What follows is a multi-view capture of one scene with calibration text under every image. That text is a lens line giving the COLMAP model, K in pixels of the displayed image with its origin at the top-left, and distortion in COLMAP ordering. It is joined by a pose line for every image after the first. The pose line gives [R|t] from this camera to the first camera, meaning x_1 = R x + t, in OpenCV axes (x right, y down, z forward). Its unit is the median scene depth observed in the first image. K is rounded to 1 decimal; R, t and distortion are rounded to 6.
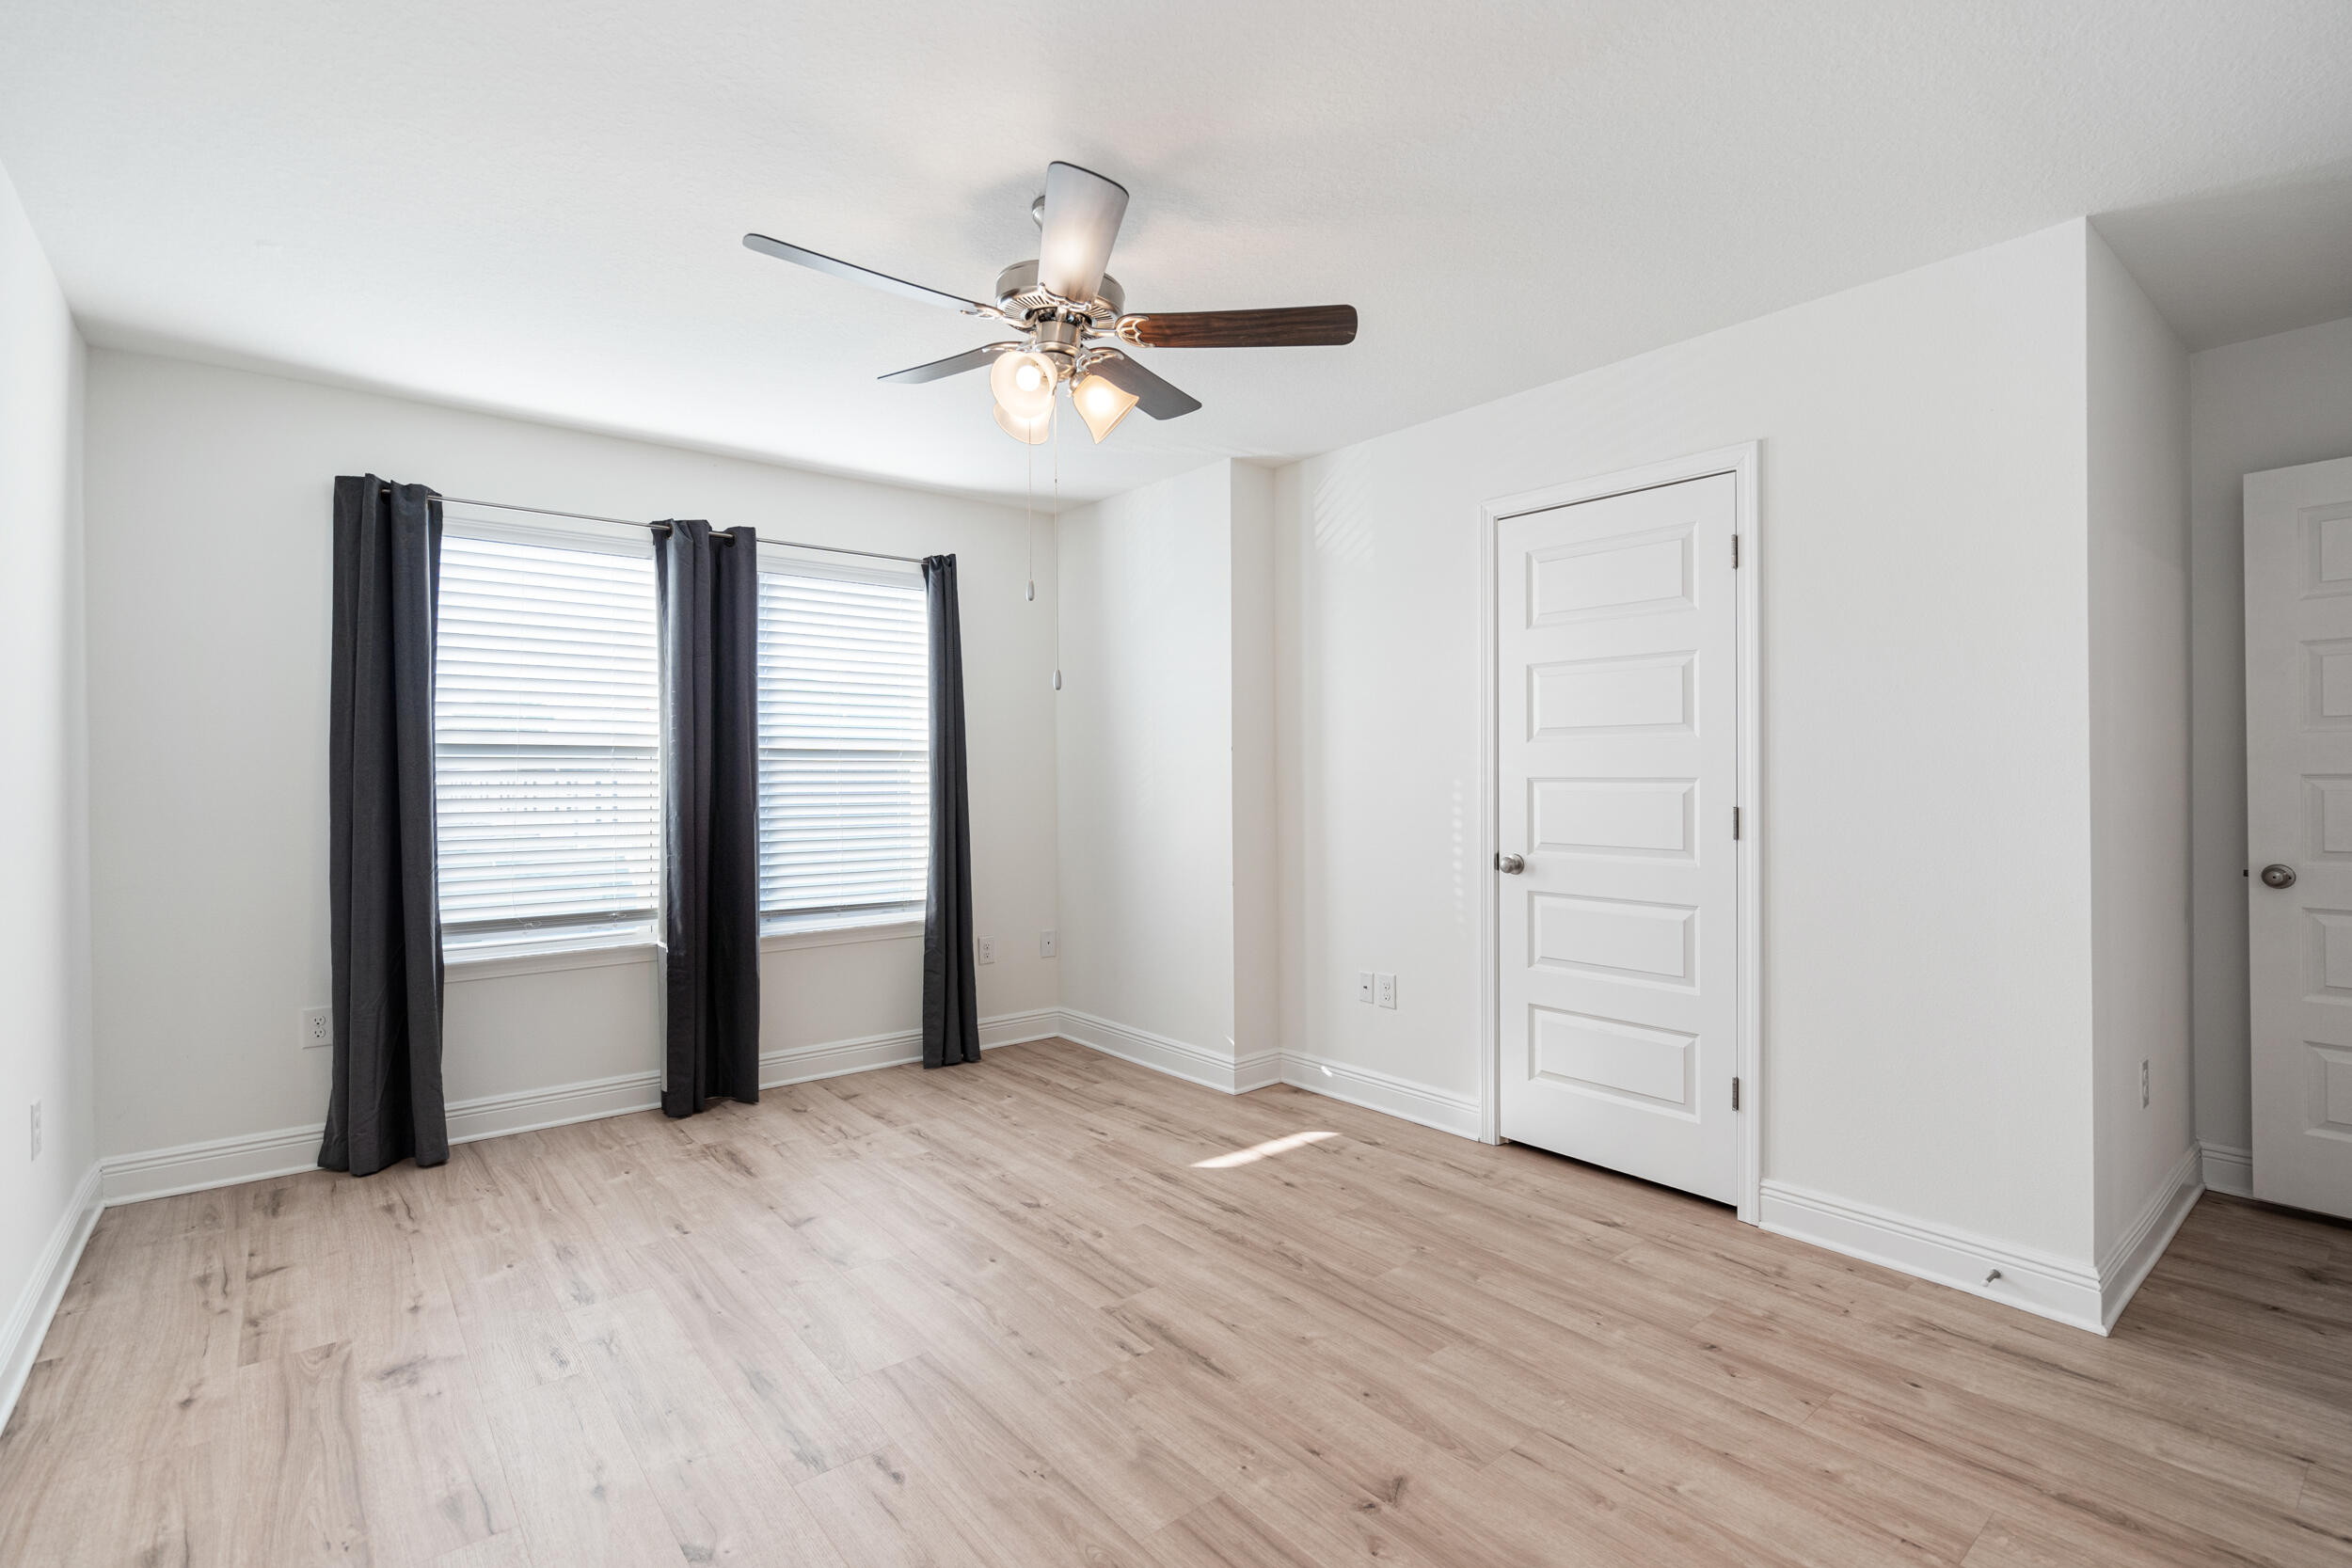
lens RADIAL K [[1087.7, 0, 1178.1], [0, 1087.7, 776.2], [0, 0, 1]] dist [0.001670, 0.000575]
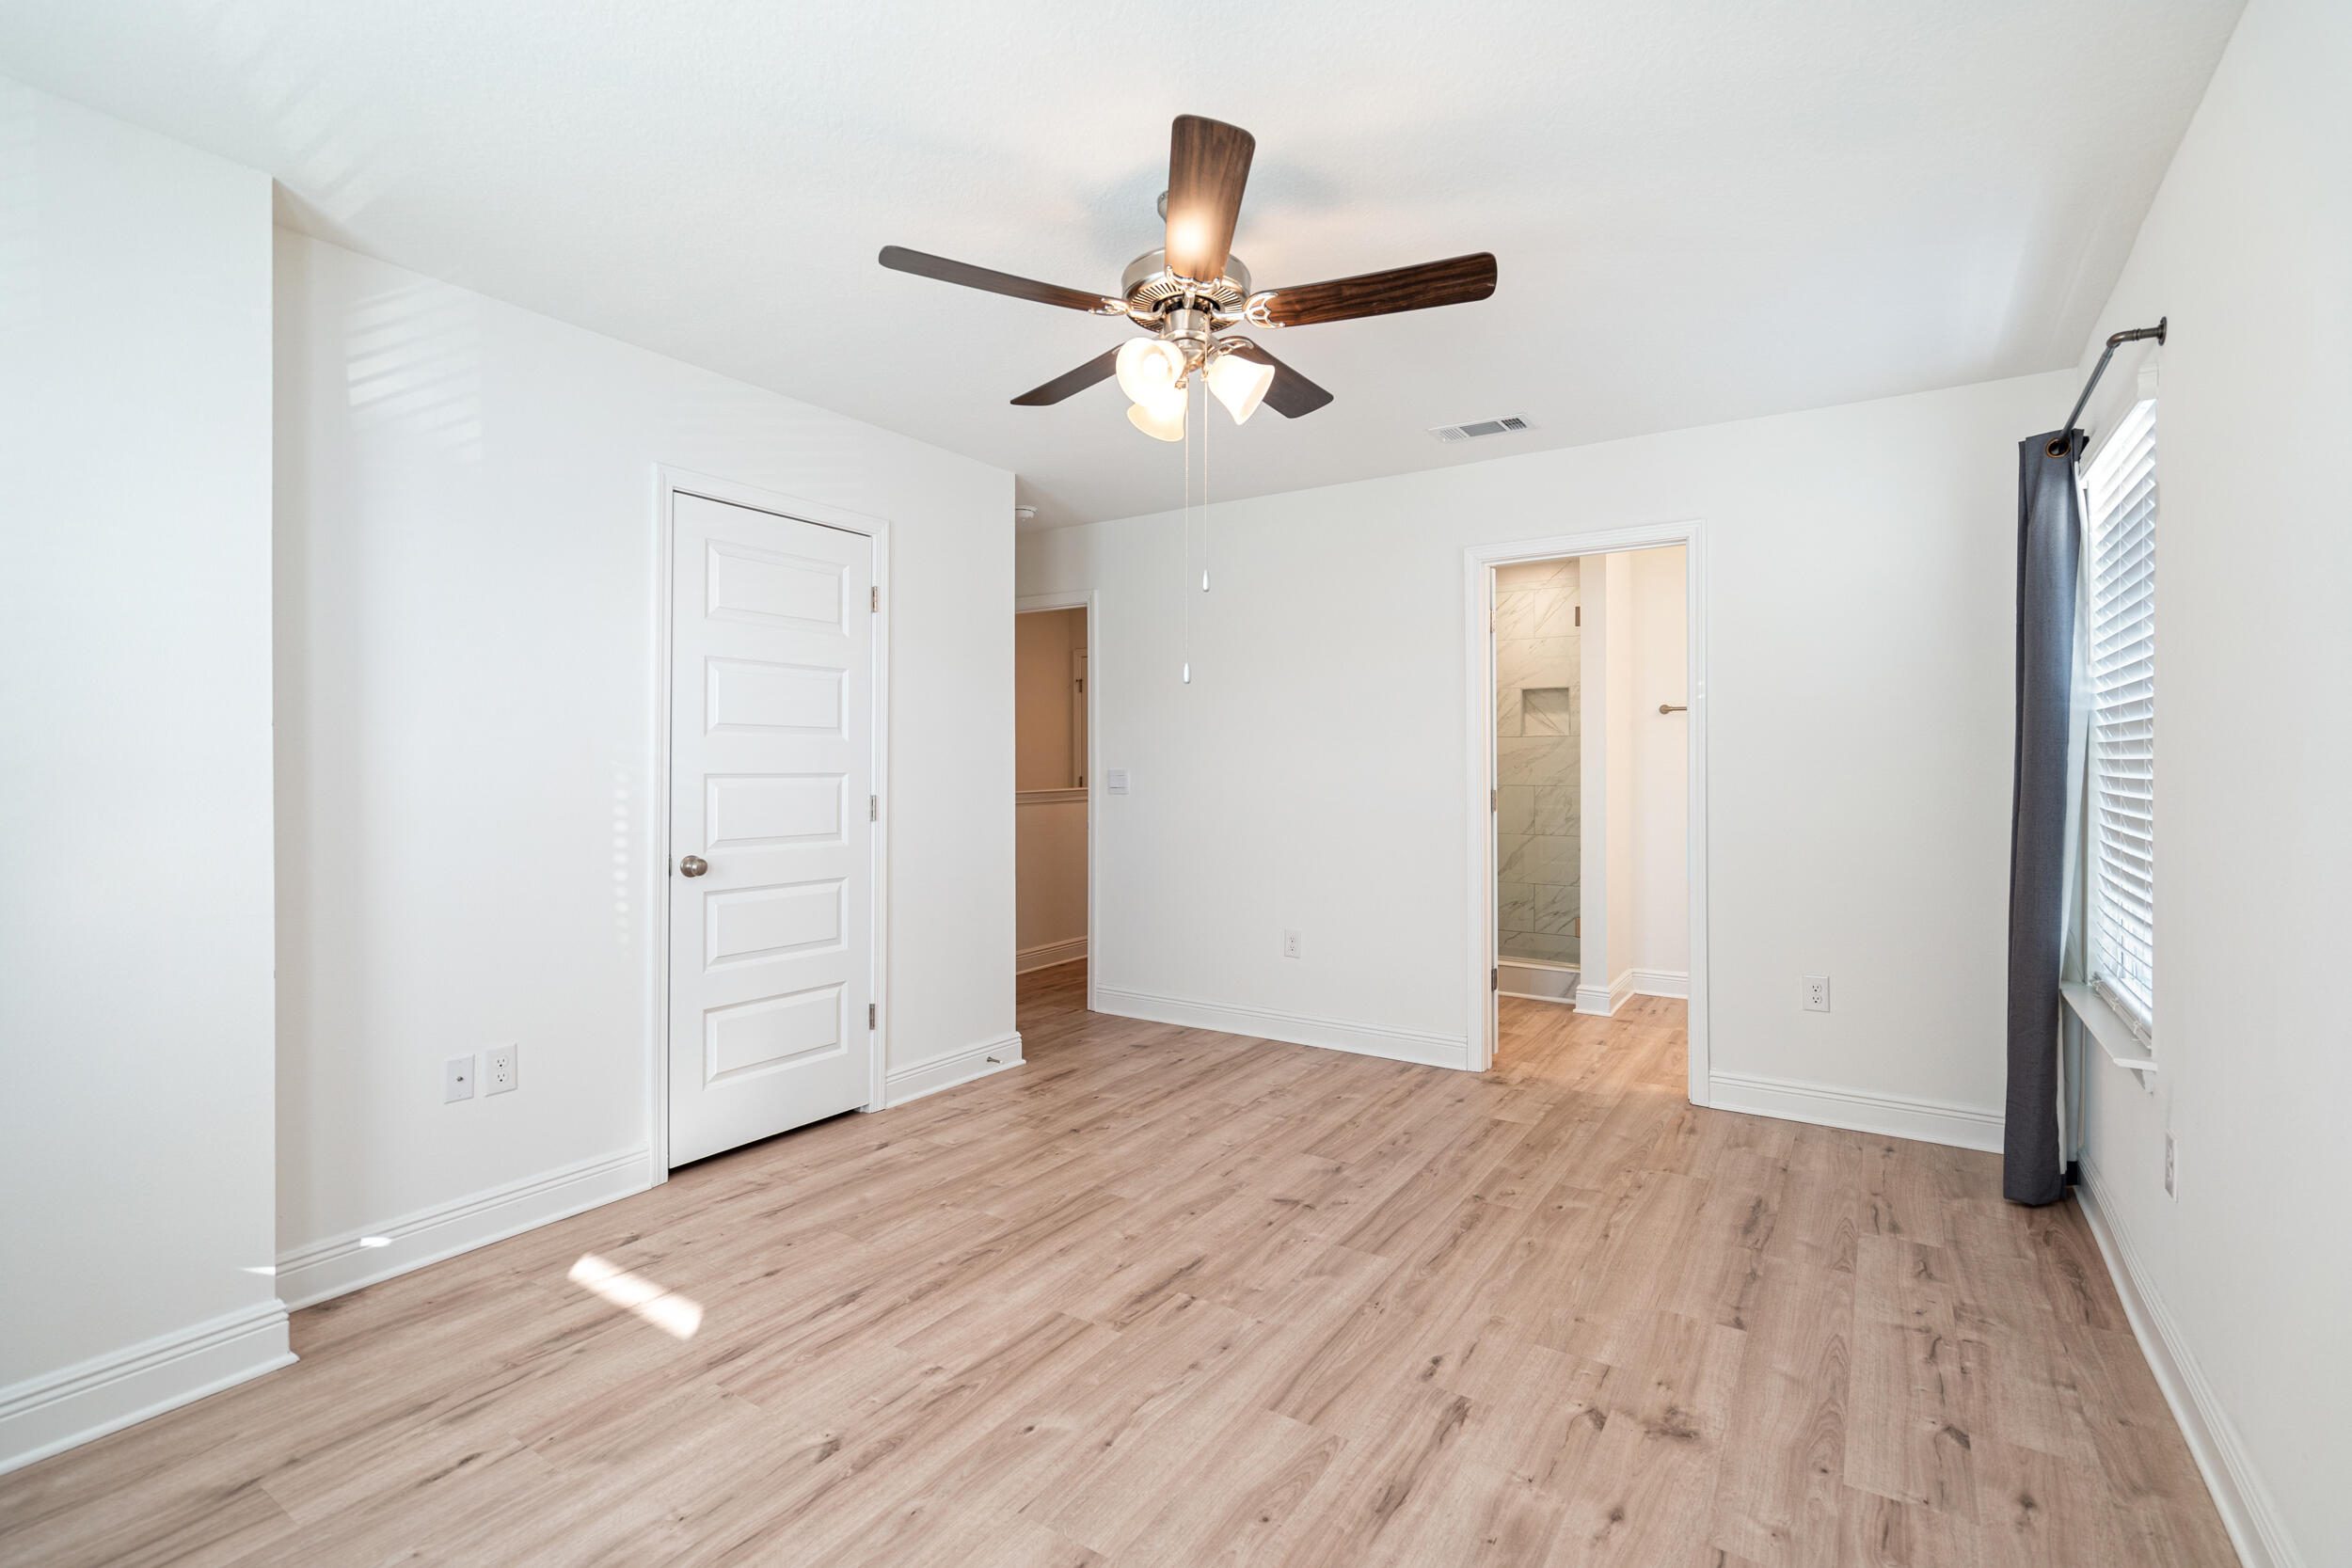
lens RADIAL K [[1087.7, 0, 1178.1], [0, 1087.7, 776.2], [0, 0, 1]] dist [0.001670, 0.000575]
pose [[-0.304532, -0.001597, 0.952501, -0.846428], [0.000963, 0.999998, 0.001984, 0.002339], [-0.952502, 0.001521, -0.304530, 1.058852]]
